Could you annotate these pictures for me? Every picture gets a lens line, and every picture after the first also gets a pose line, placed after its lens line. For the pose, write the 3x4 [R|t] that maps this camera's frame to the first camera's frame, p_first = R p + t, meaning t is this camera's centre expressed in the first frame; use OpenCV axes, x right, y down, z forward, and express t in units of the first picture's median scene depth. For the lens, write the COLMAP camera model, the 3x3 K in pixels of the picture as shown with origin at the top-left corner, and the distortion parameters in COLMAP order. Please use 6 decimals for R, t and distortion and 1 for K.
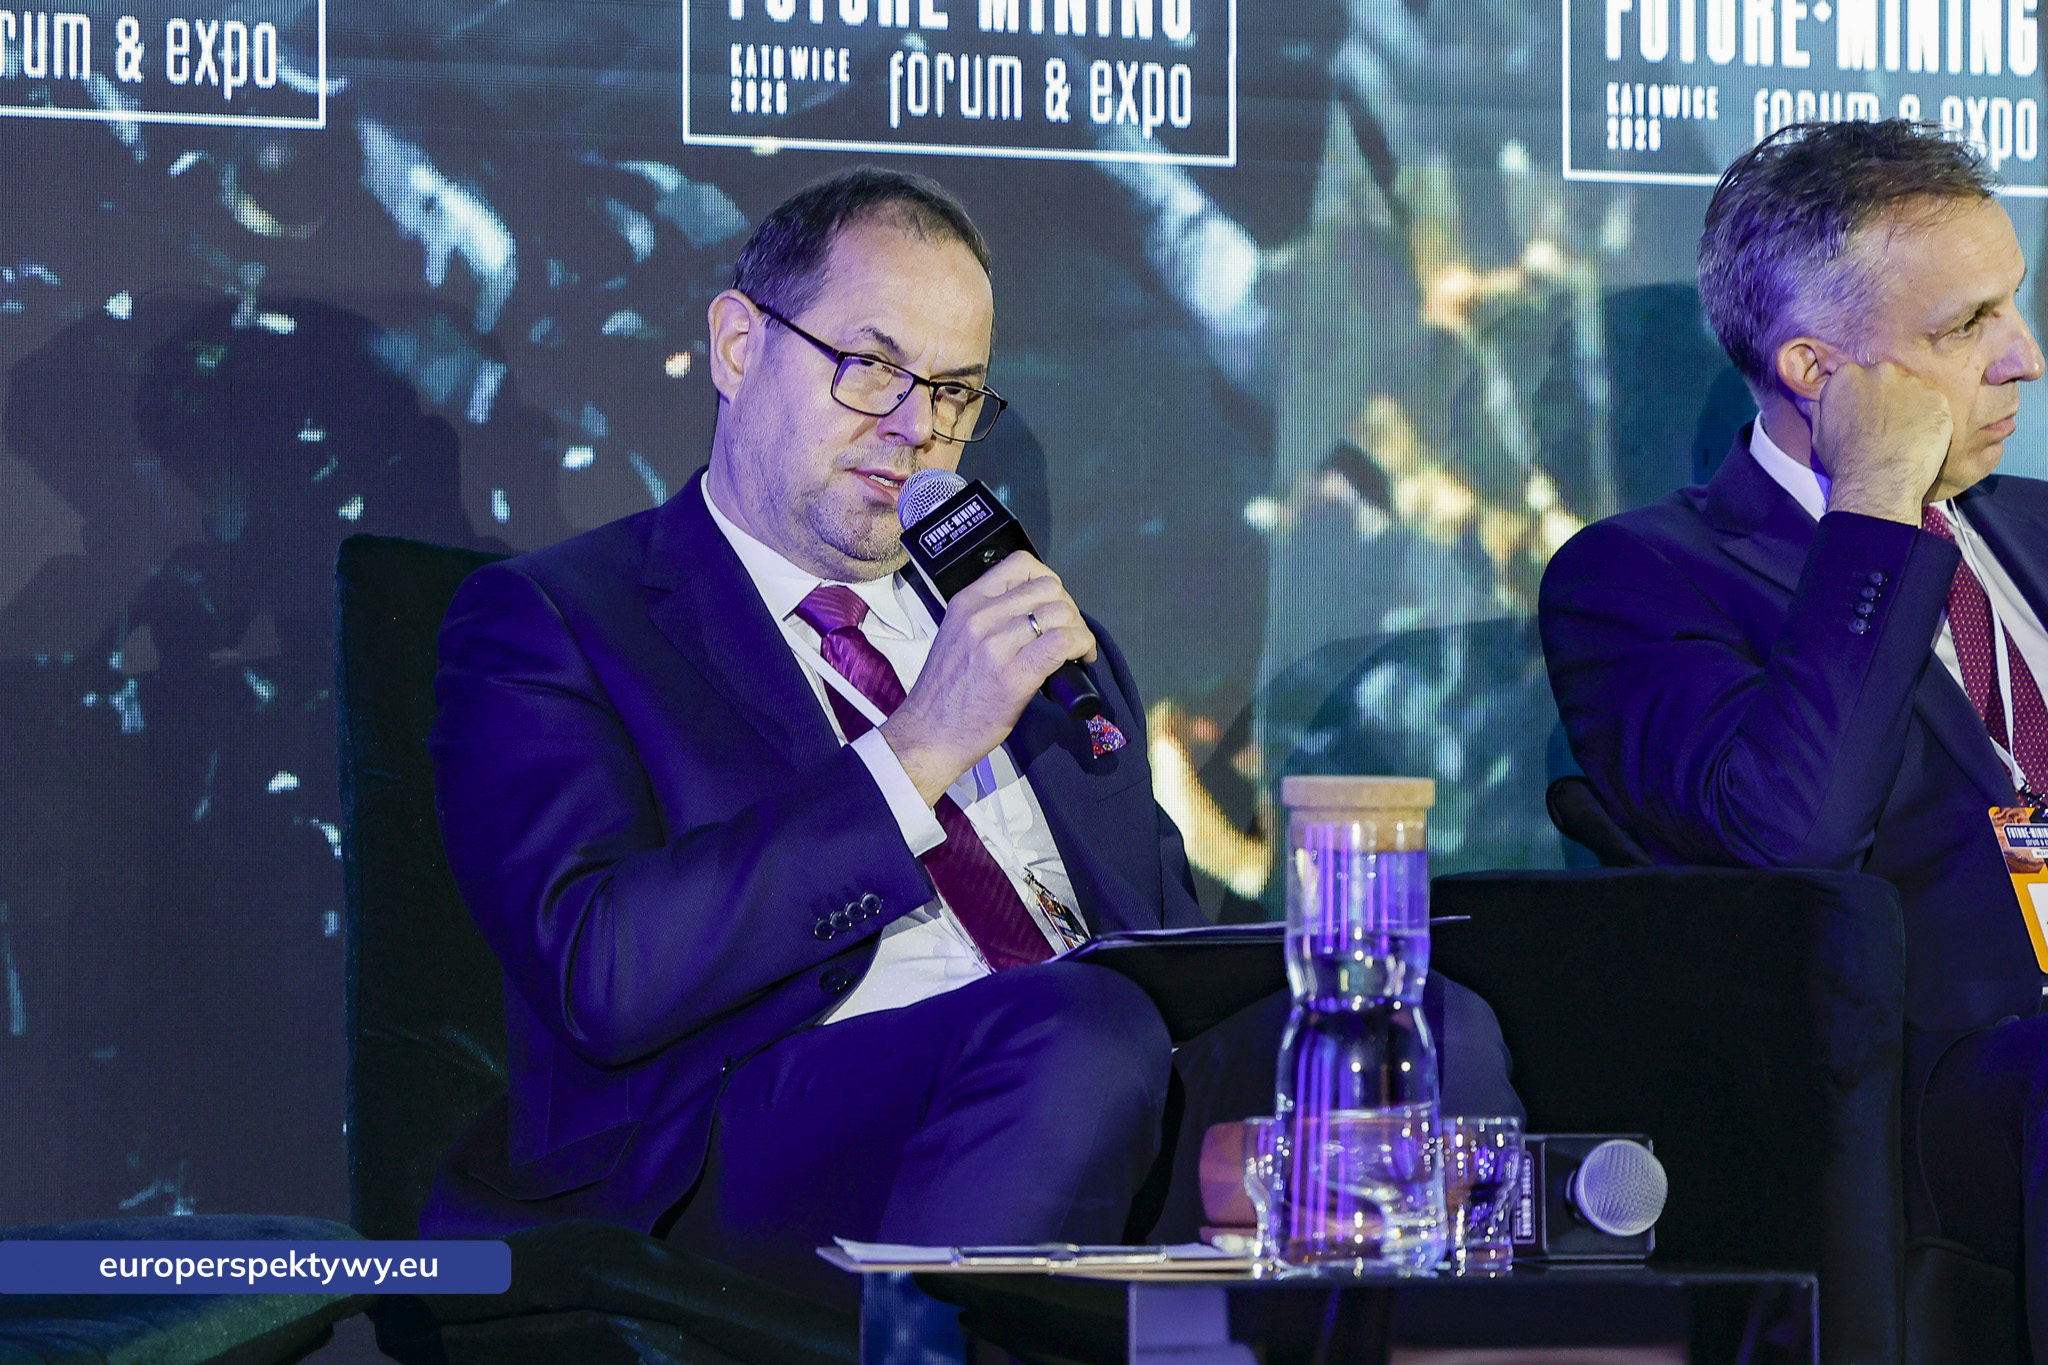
lens RADIAL K [[6683.5, 0, 1020.1], [0, 6683.5, 686.3], [0, 0, 1]] dist [0.075268, 0.000000]
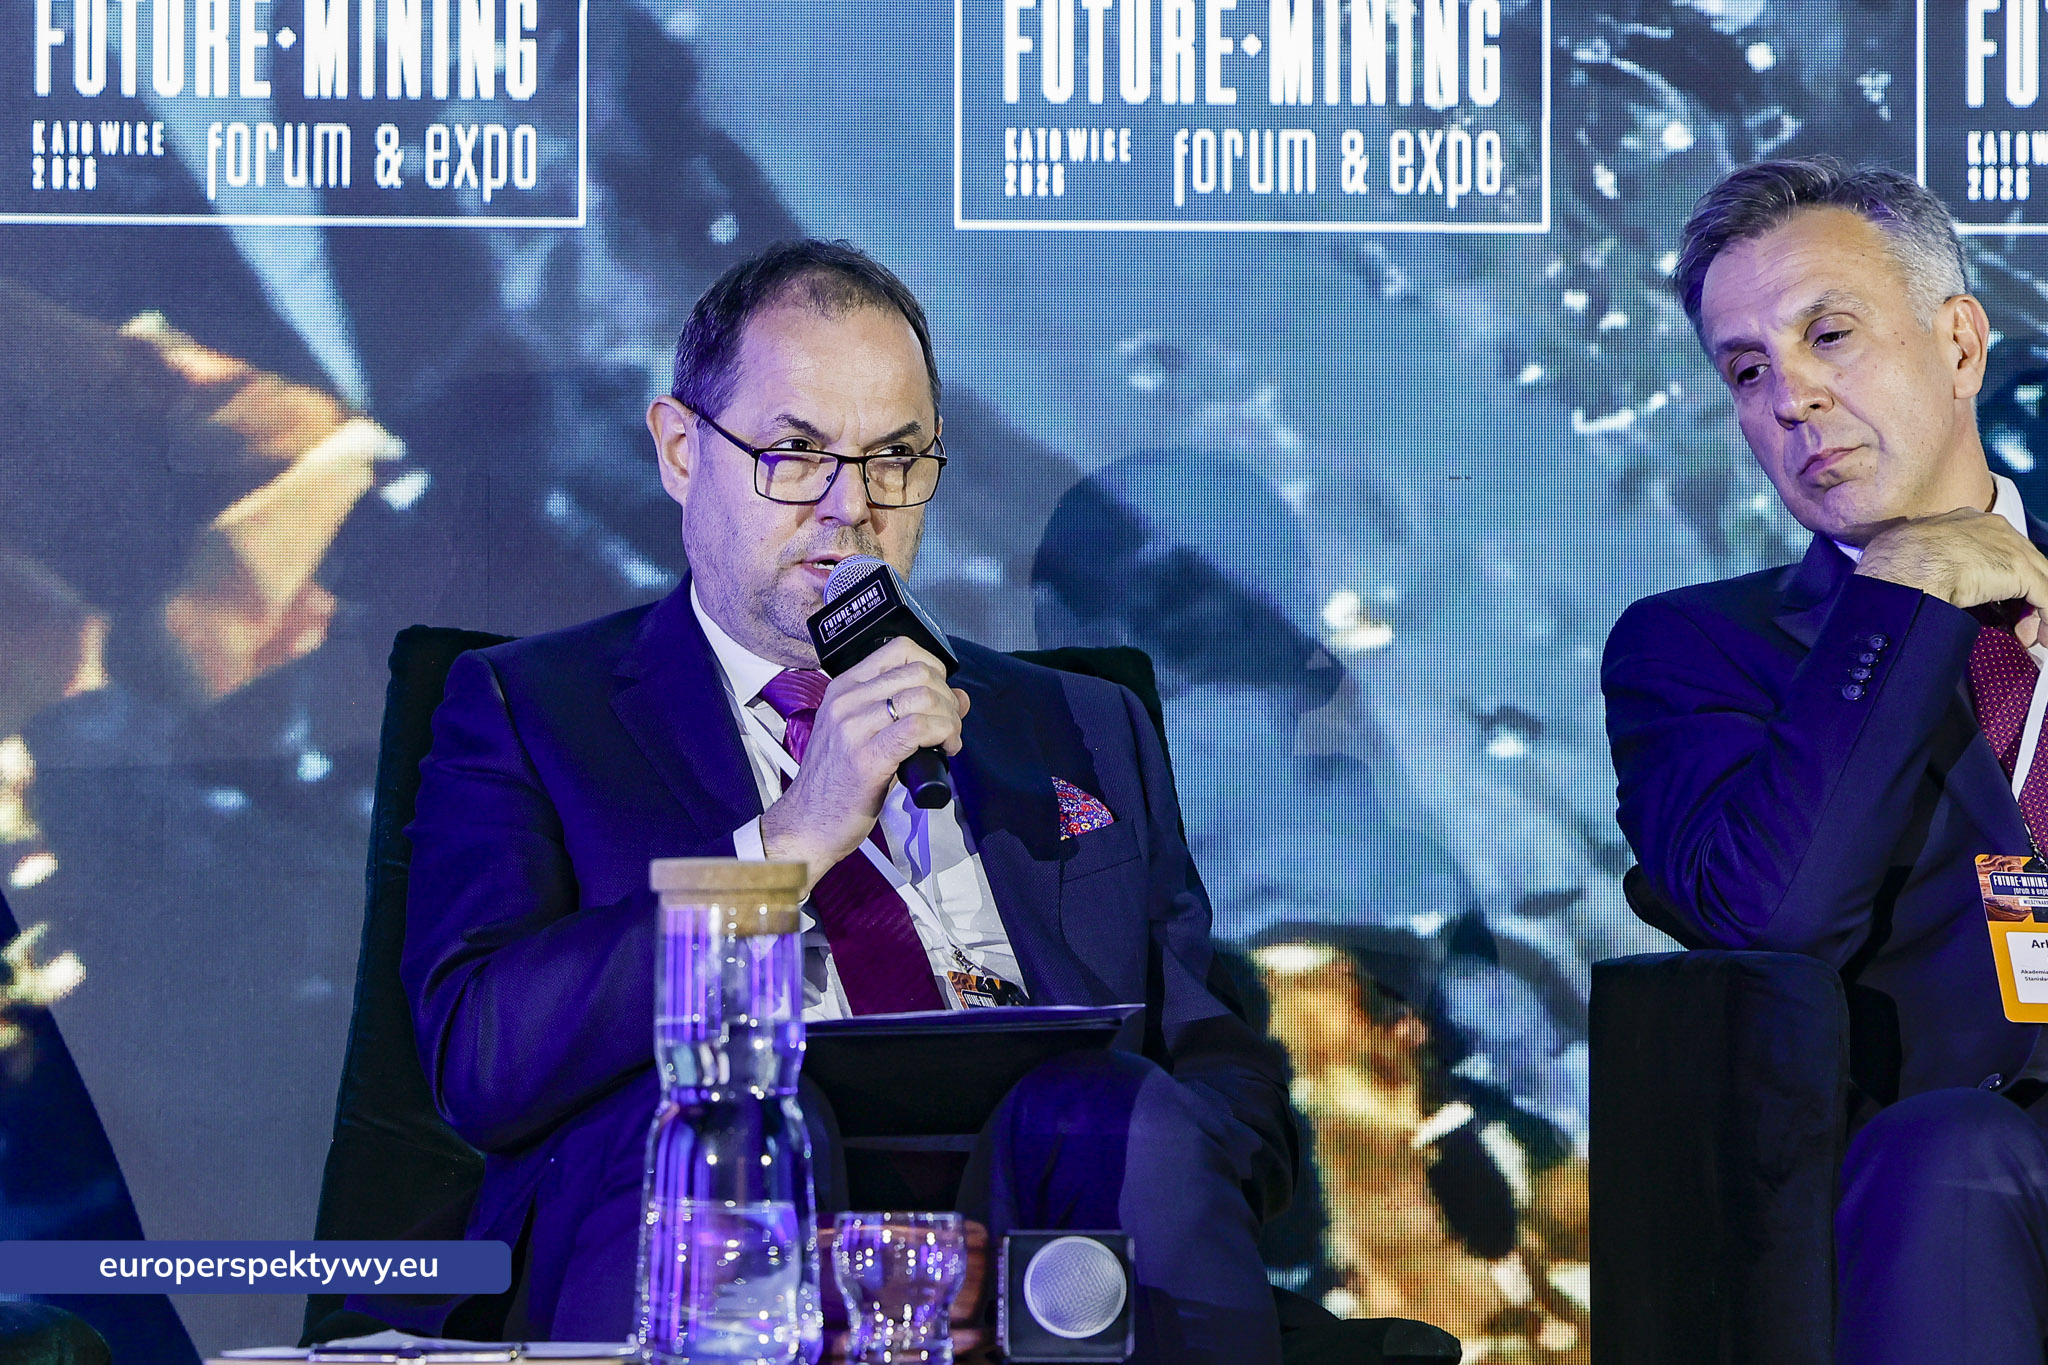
lens RADIAL K [[6416.5, 0, 998.2], [0, 6416.5, 741.6], [0, 0, 1]] dist [0.188568, 0.000000]
pose [[0.963398, -0.013907, -0.267714, 0.255842], [0.012433, 0.999897, -0.007202, 0.002942], [0.267787, 0.003610, 0.963471, 0.091017]]
